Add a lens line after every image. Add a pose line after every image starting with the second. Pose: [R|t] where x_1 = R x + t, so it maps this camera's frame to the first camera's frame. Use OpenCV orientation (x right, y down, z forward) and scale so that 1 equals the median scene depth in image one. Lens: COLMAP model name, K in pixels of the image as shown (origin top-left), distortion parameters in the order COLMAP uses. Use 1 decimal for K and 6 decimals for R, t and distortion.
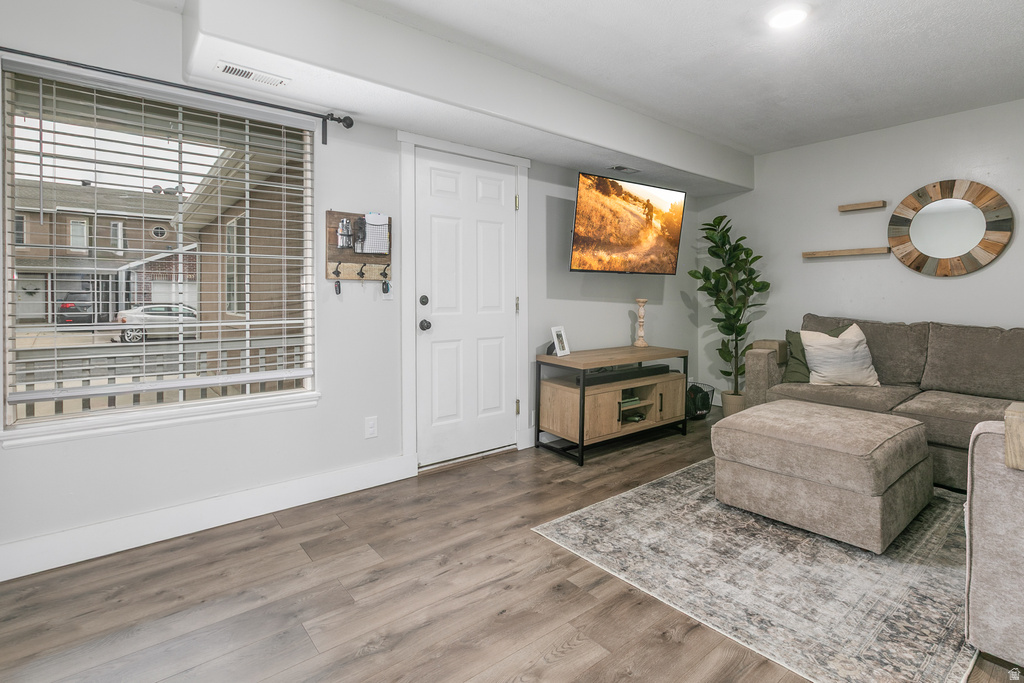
lens RADIAL K [[506.1, 0, 514.8], [0, 506.1, 301.7], [0, 0, 1]] dist [-0.000153, -0.002875]
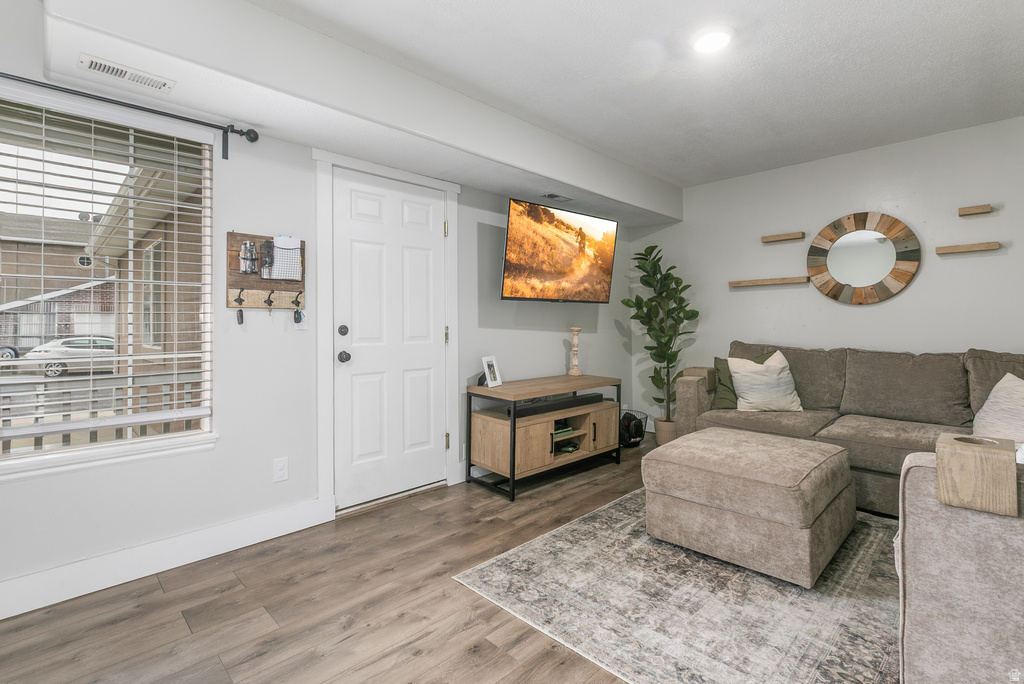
lens RADIAL K [[470.9, 0, 515.7], [0, 470.9, 324.7], [0, 0, 1]] dist [0.000316, 0.000018]
pose [[0.995770, -0.005163, 0.091734, 0.063130], [0.006317, 0.999904, -0.012296, -0.000517], [-0.091662, 0.012823, 0.995708, 0.113558]]
